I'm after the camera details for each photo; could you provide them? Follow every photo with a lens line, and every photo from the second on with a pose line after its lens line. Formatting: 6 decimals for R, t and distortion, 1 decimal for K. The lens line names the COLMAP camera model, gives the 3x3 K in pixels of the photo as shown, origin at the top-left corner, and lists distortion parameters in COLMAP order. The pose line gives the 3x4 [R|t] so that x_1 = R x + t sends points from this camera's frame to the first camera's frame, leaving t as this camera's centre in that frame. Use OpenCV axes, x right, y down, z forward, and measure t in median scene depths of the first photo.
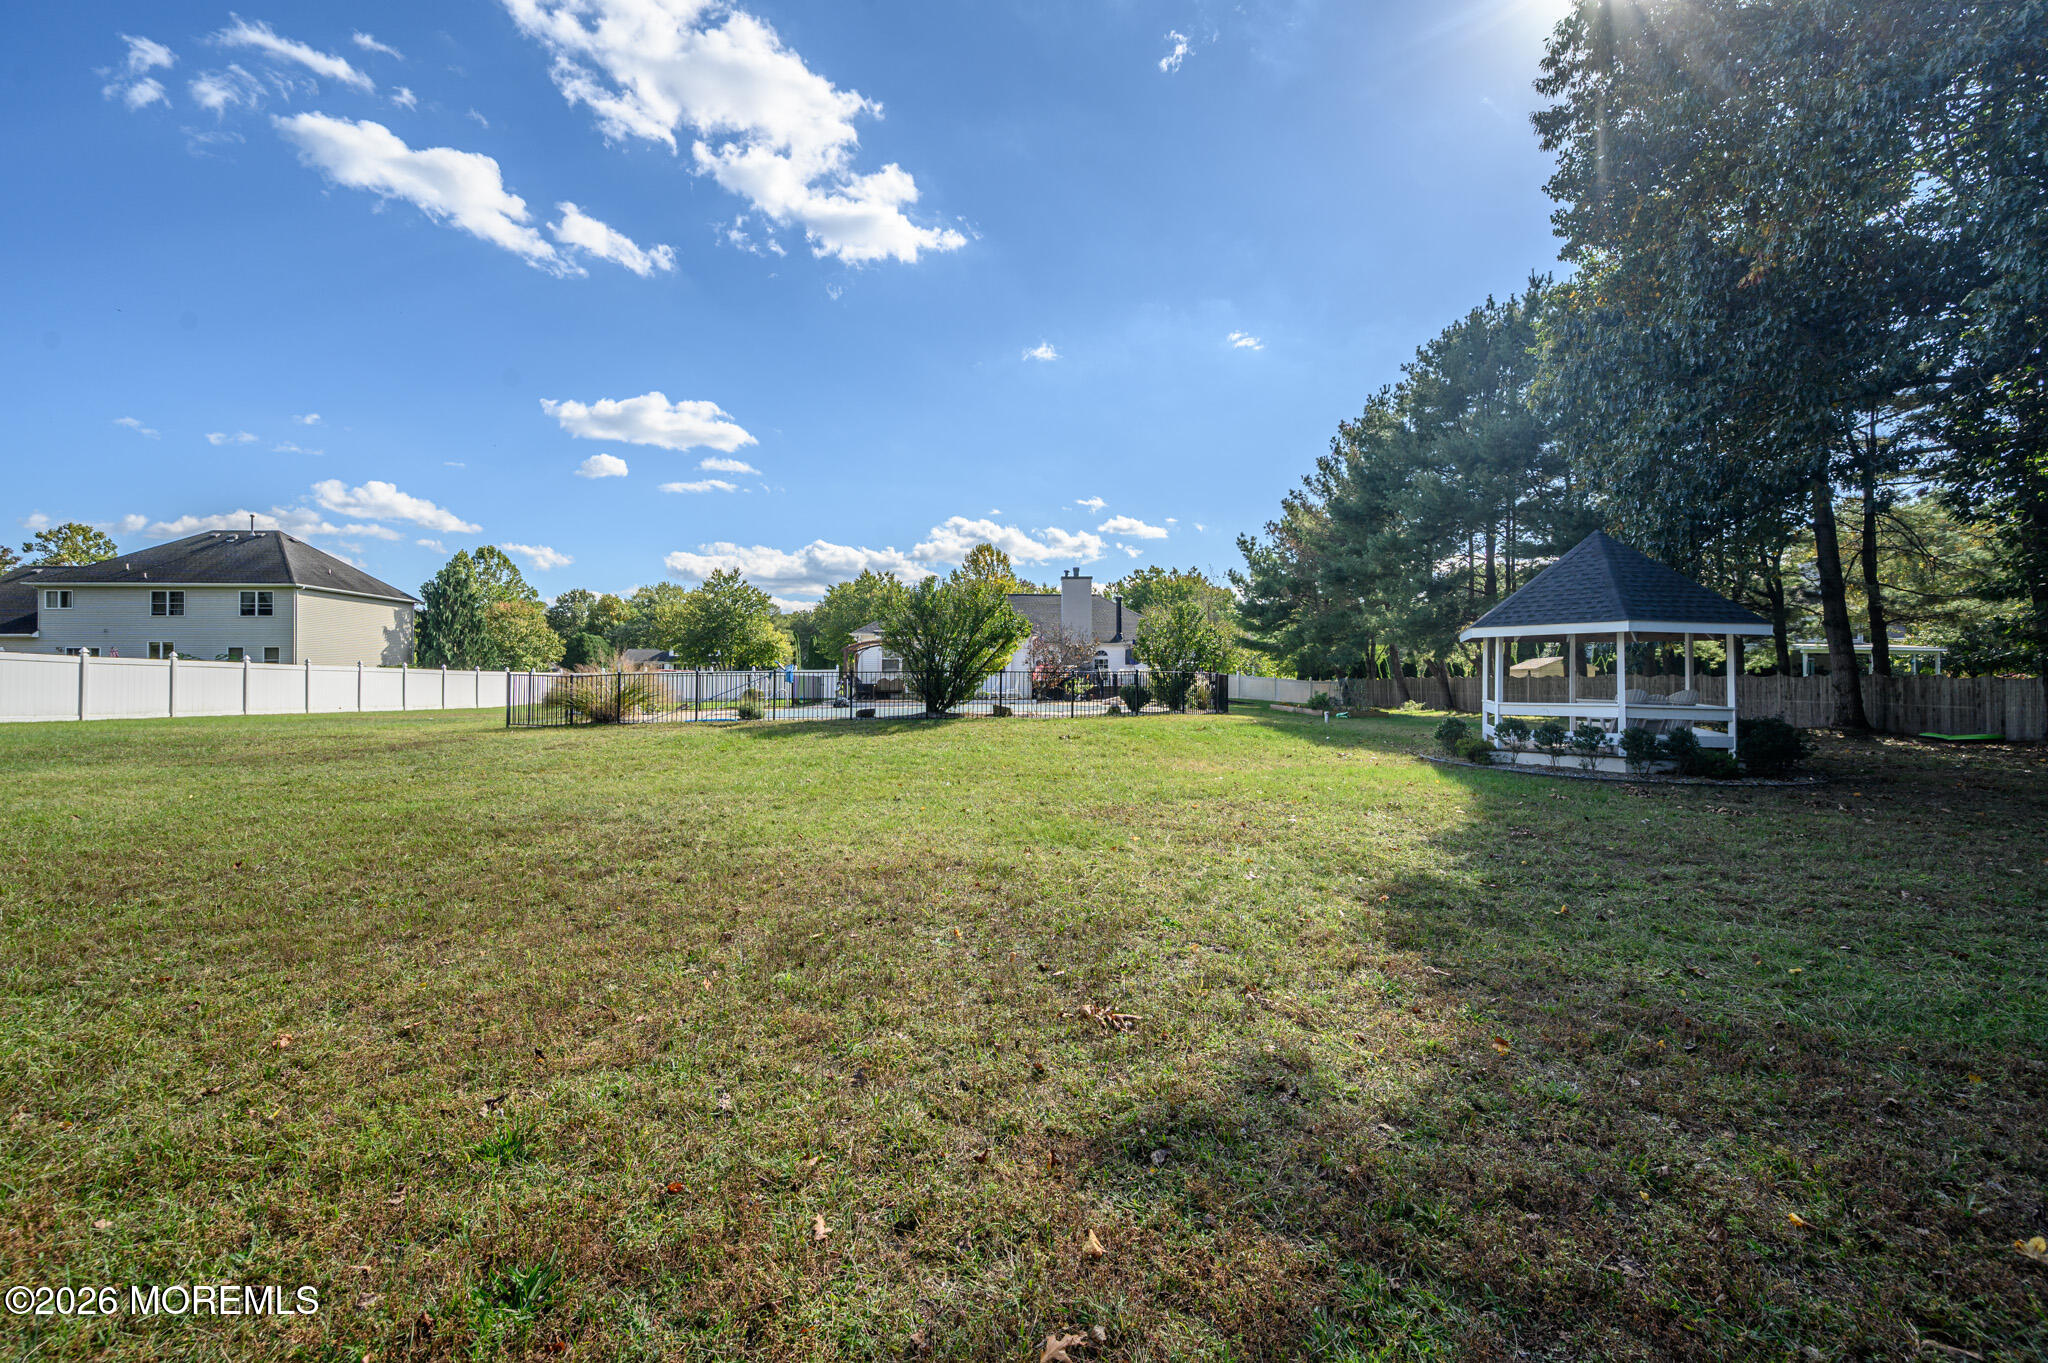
lens RADIAL K [[797.7, 0, 1021.6], [0, 797.7, 675.4], [0, 0, 1]] dist [0.001117, 0.000164]
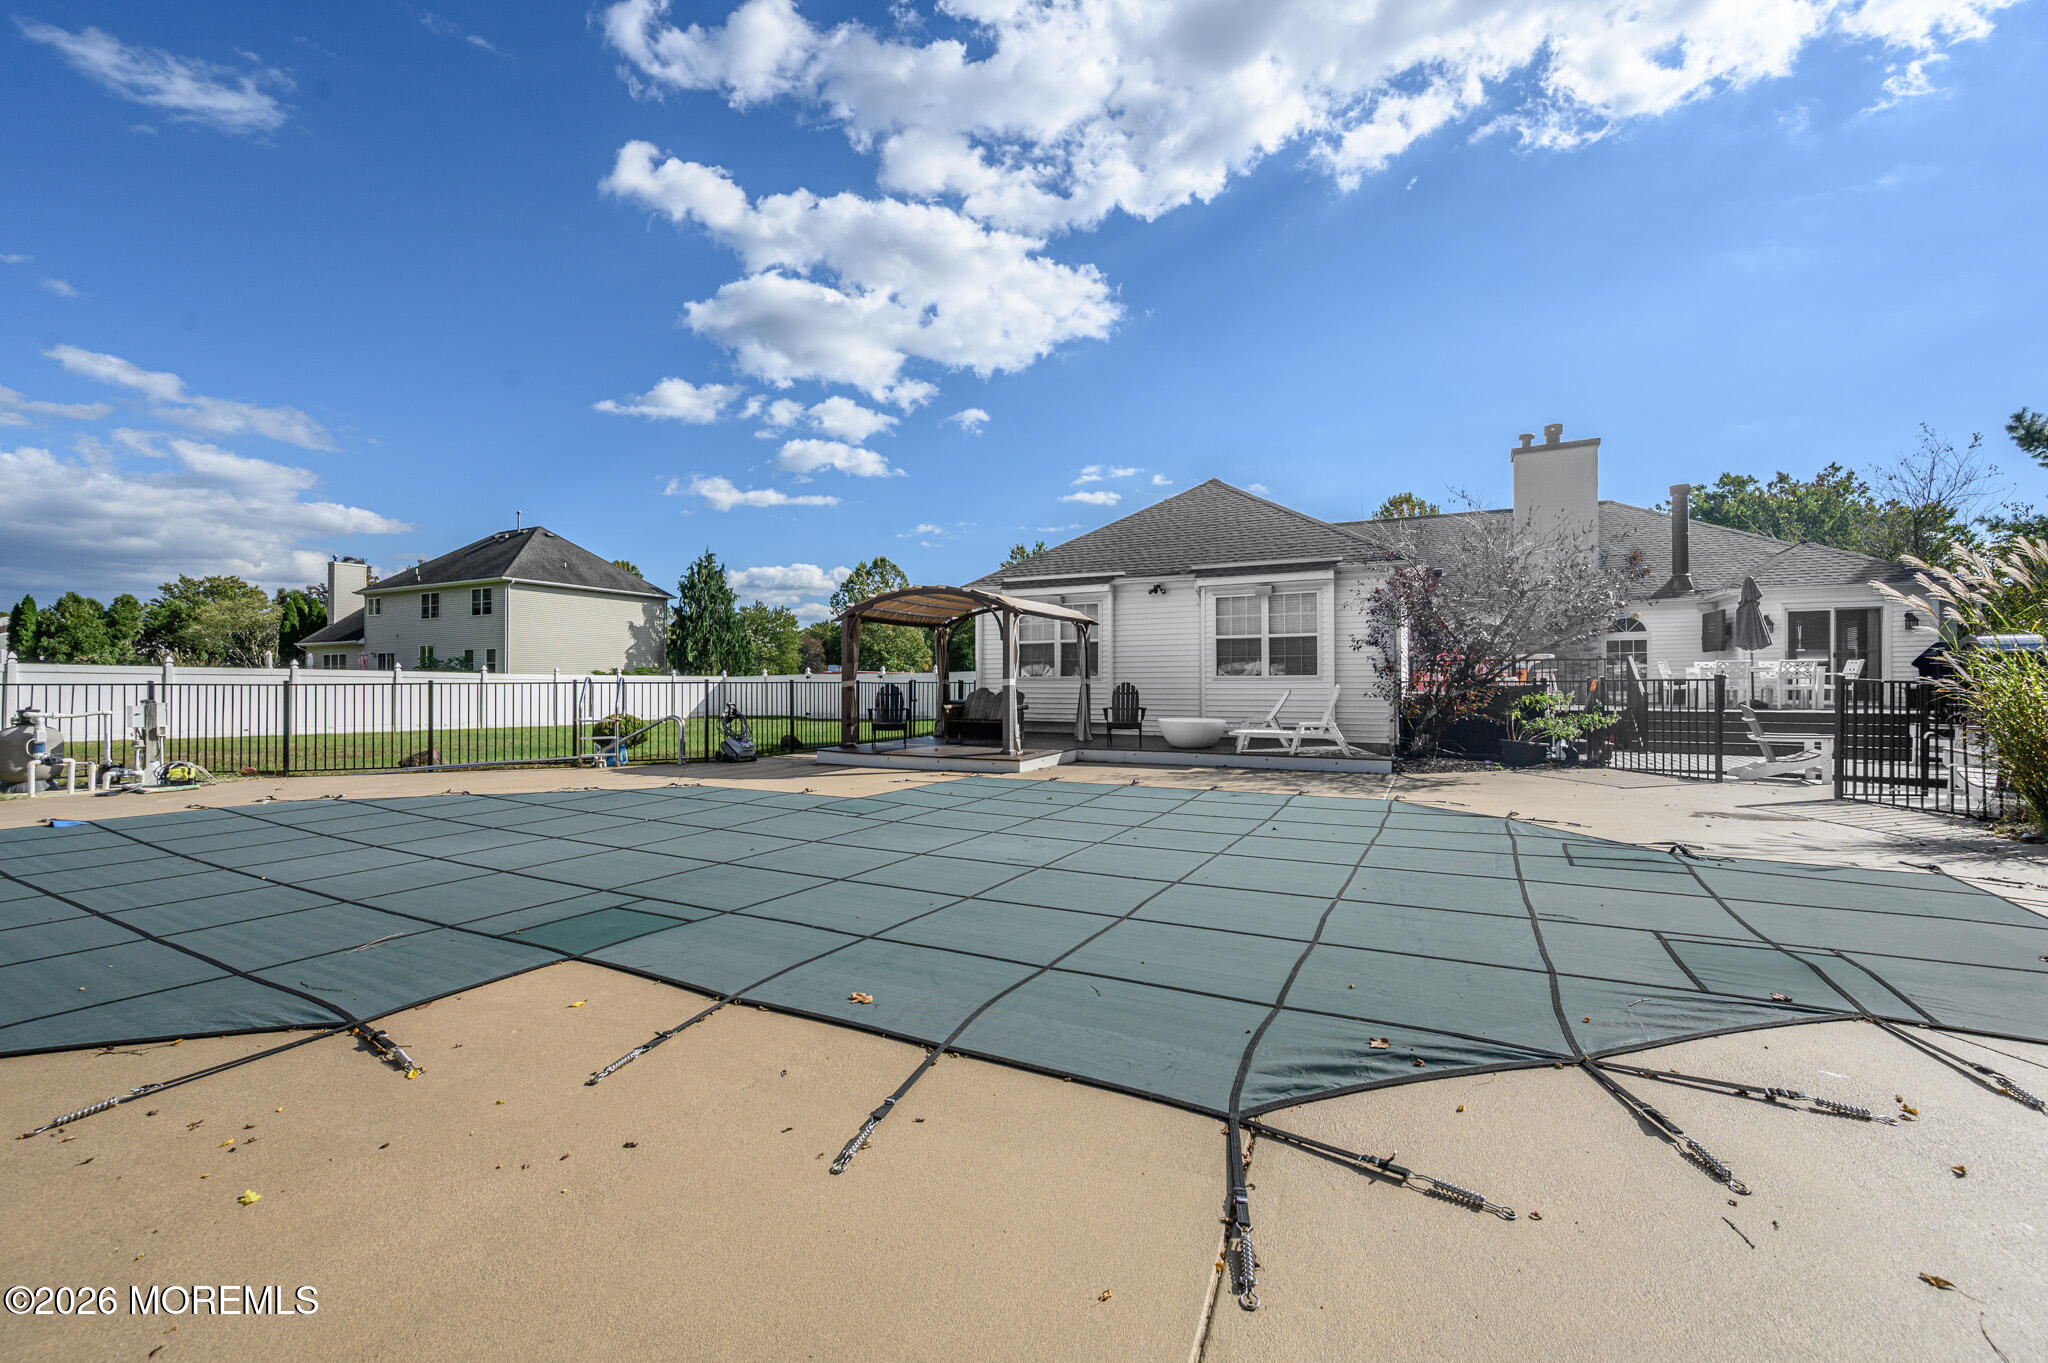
lens RADIAL K [[797.7, 0, 1021.6], [0, 797.7, 675.4], [0, 0, 1]] dist [0.001117, 0.000164]
pose [[0.866837, -0.003420, -0.498579, 0.034495], [0.001804, 0.999991, -0.003722, -0.000837], [0.498588, 0.002327, 0.866836, 0.493880]]
